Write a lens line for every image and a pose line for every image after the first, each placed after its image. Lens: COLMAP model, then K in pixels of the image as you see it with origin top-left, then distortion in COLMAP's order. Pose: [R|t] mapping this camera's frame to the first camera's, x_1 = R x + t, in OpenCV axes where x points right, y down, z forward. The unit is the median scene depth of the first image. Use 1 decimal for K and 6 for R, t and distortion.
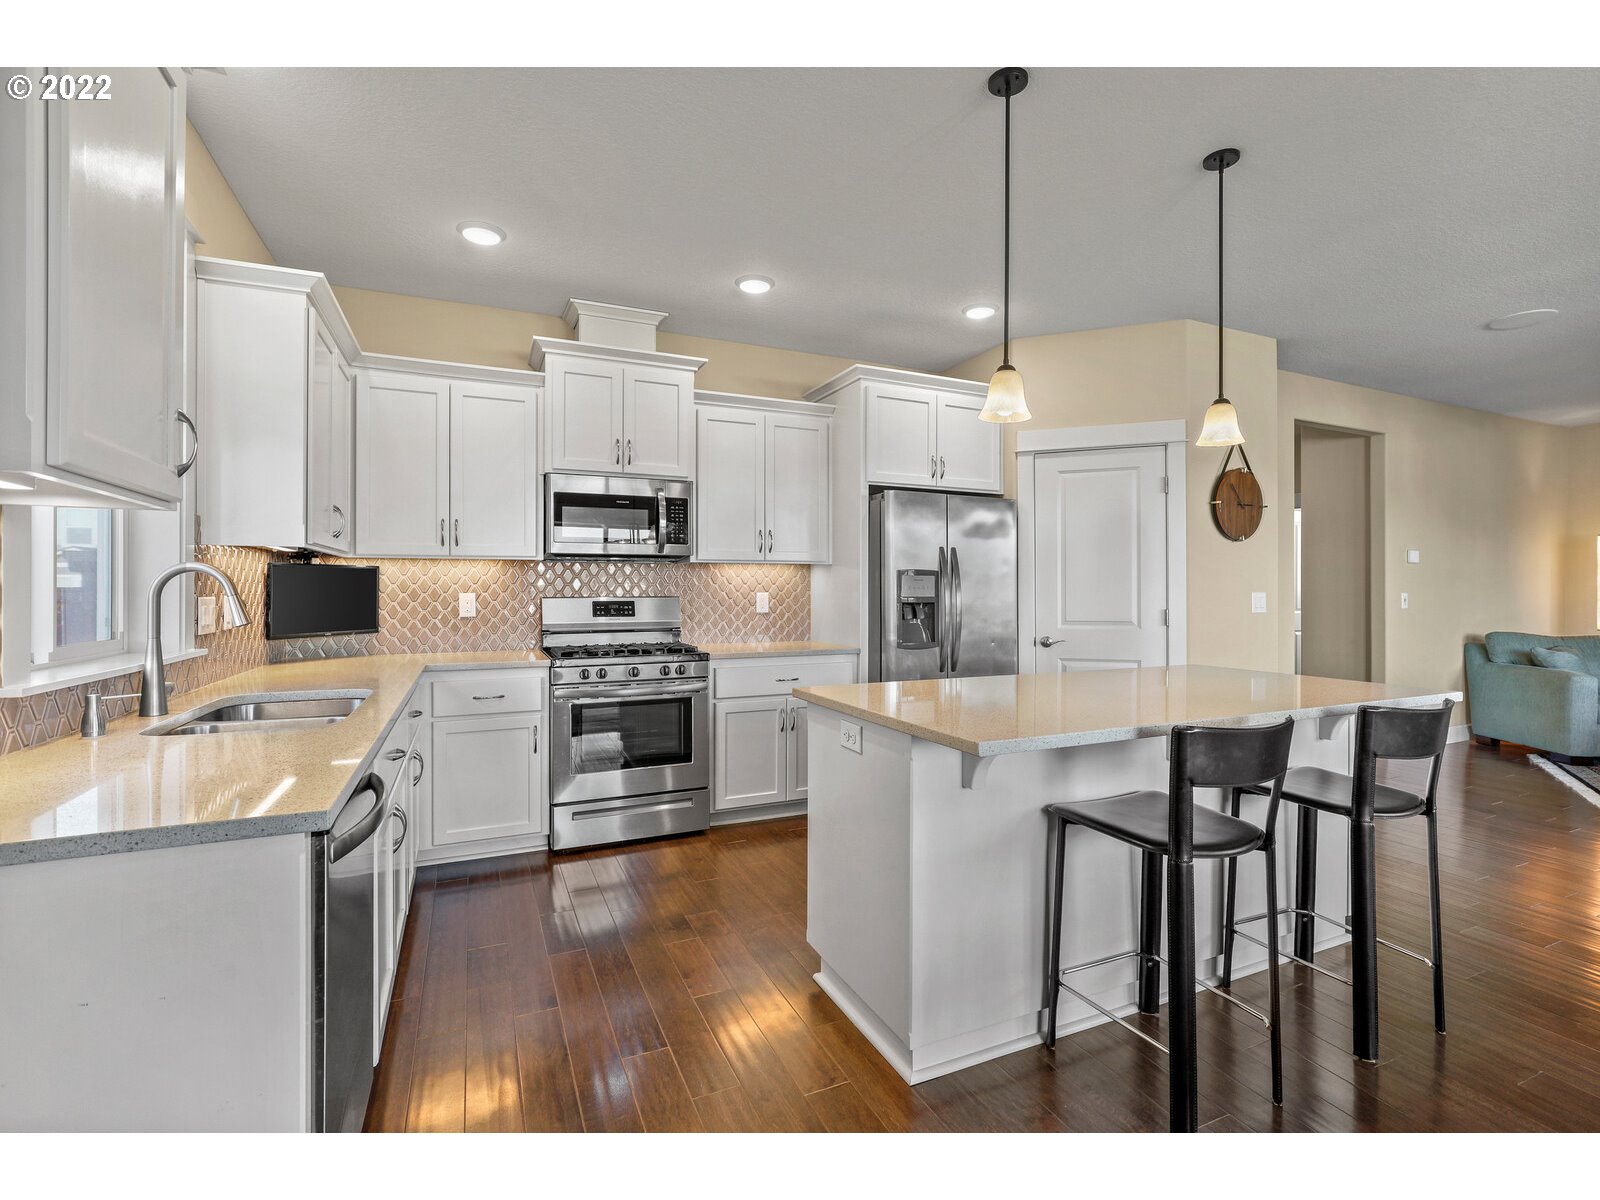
lens RADIAL K [[731.9, 0, 803.2], [0, 731.9, 585.6], [0, 0, 1]] dist [-0.015435, 0.003940]
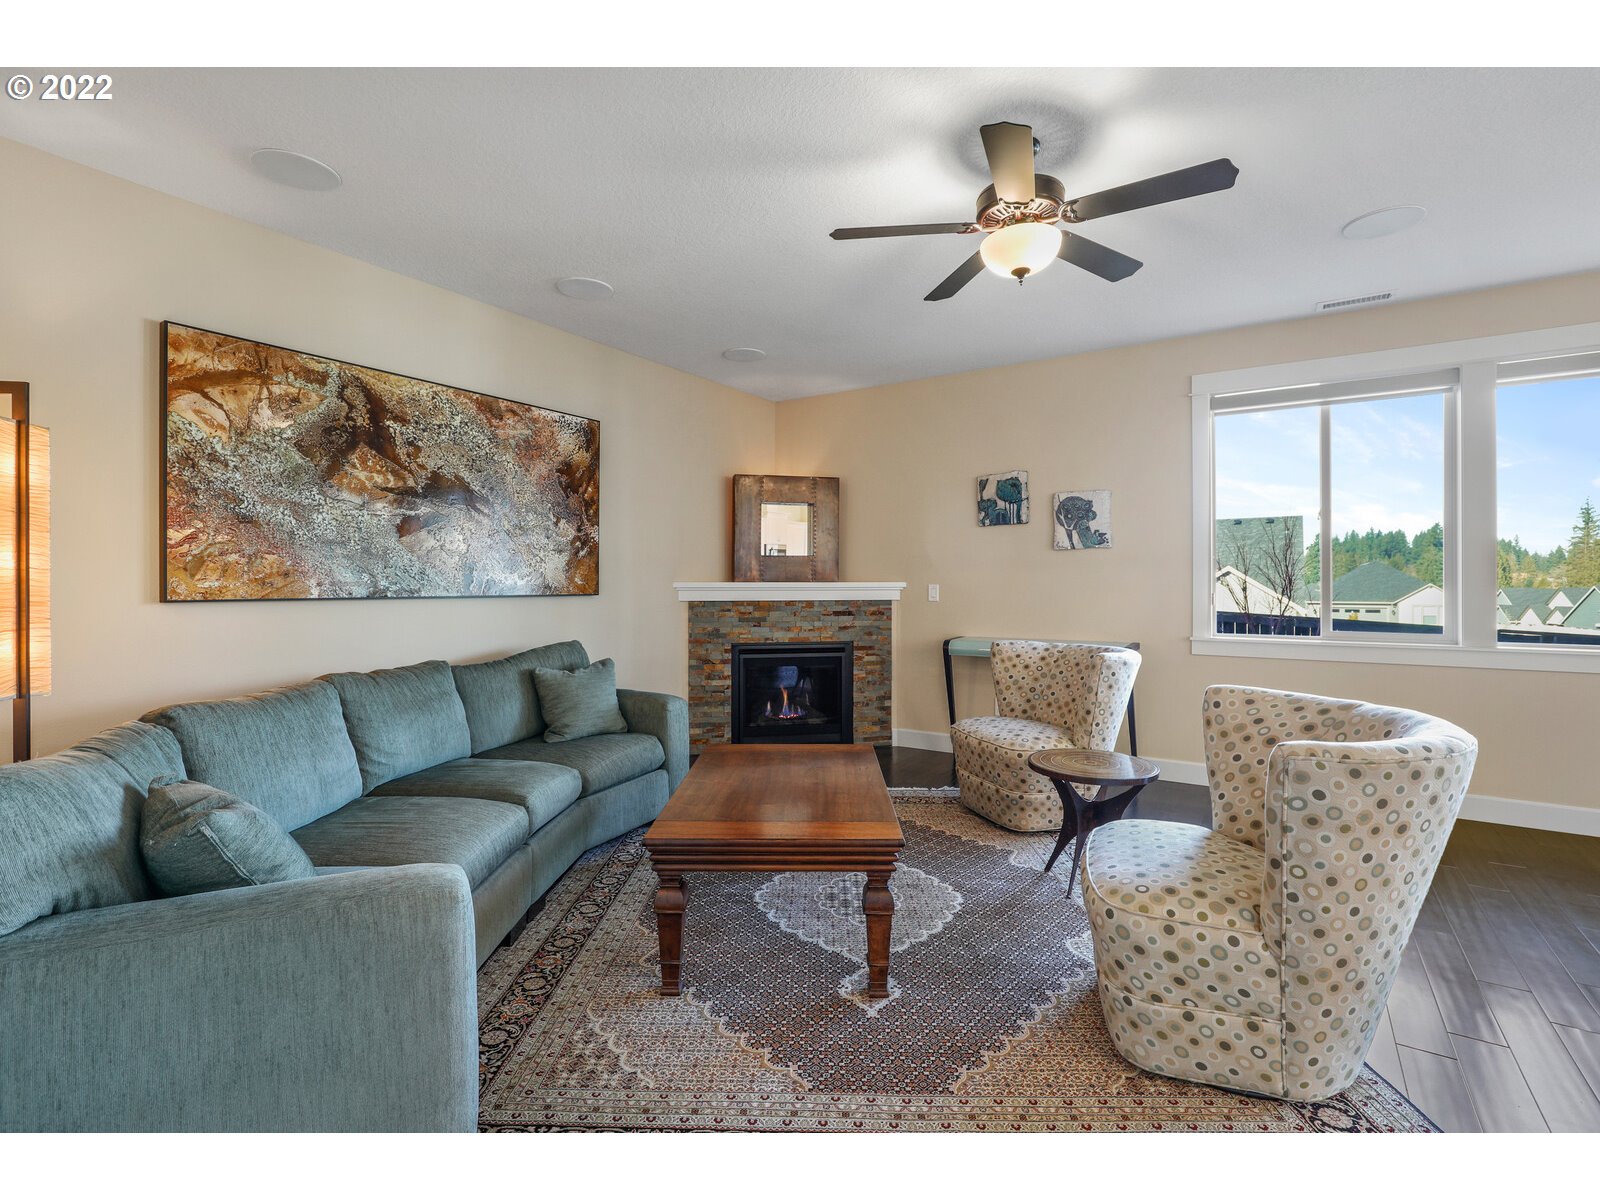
lens RADIAL K [[731.9, 0, 789.4], [0, 731.9, 592.1], [0, 0, 1]] dist [-0.015435, 0.003940]
pose [[-0.528152, -0.010057, 0.849090, 0.685141], [-0.001881, 0.999941, 0.010674, 0.007977], [-0.849148, 0.004040, -0.528140, 0.934407]]
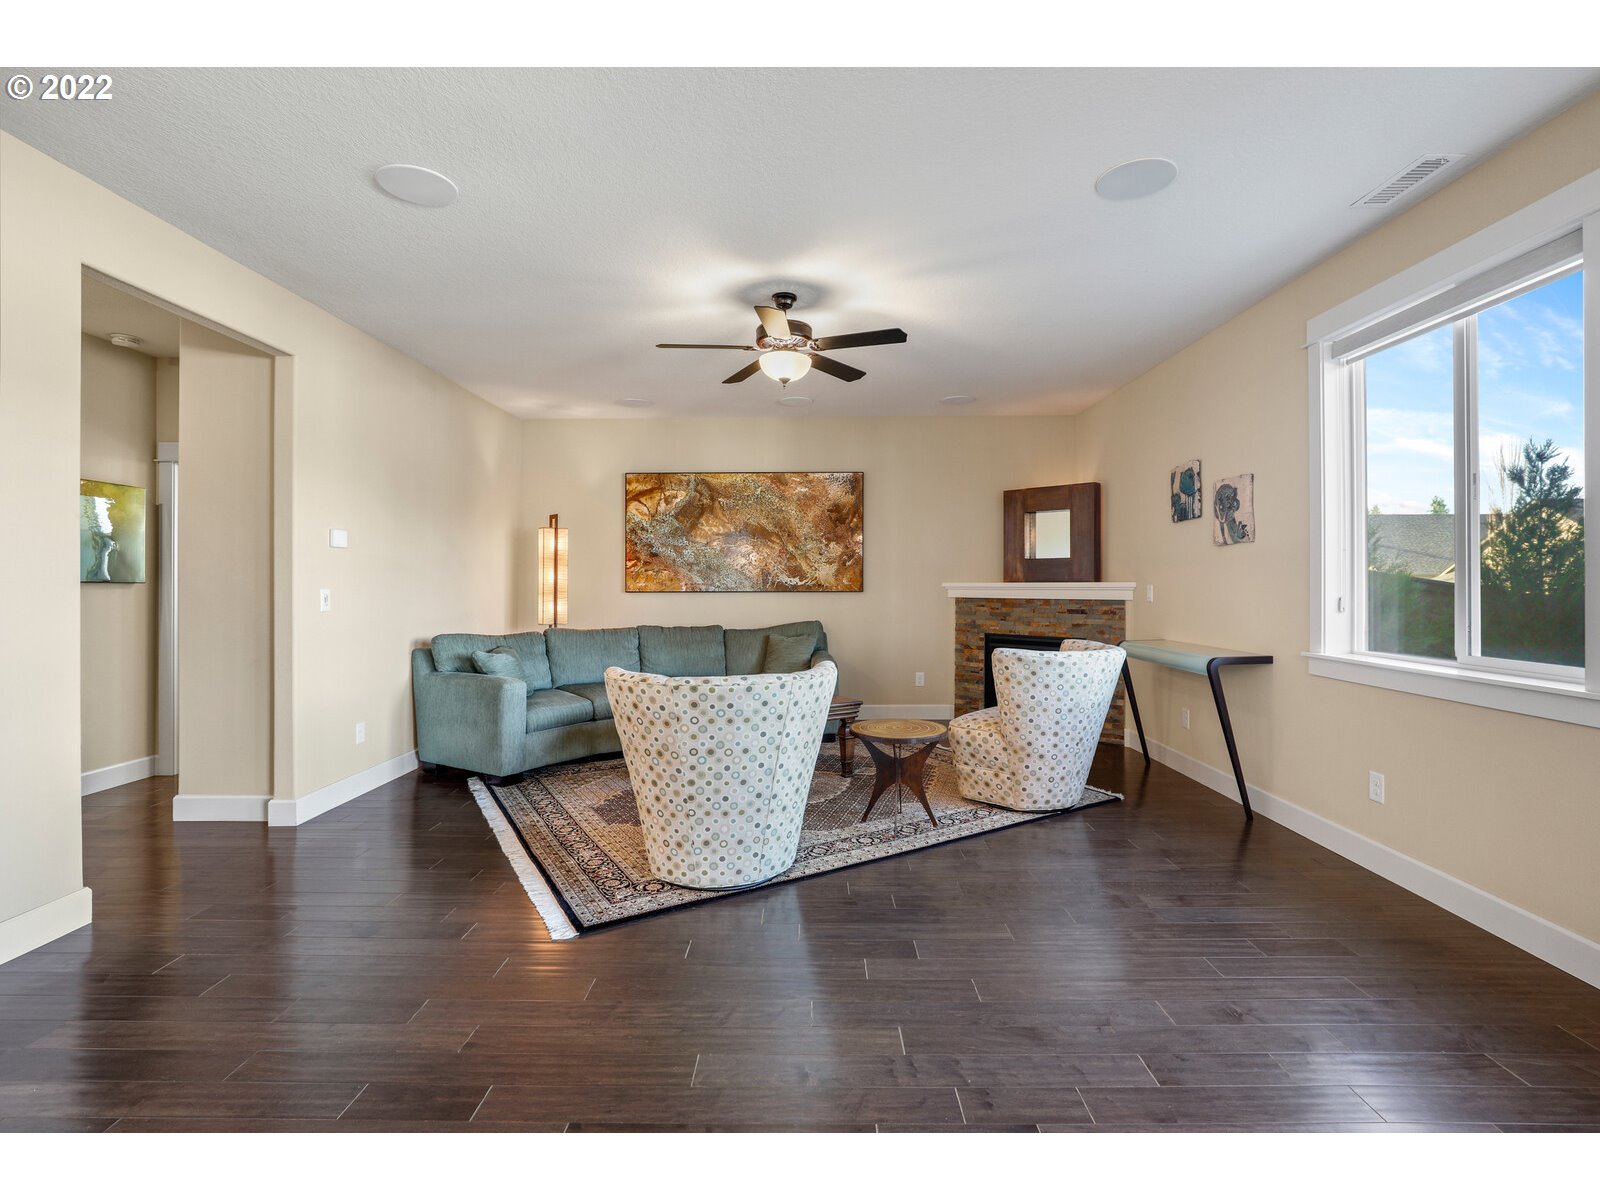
lens RADIAL K [[731.9, 0, 803.9], [0, 731.9, 583.5], [0, 0, 1]] dist [-0.015435, 0.003940]
pose [[0.419535, -0.003242, 0.907733, 0.380348], [0.001098, 0.999995, 0.003064, 0.003215], [-0.907739, -0.000289, 0.419536, 0.277222]]
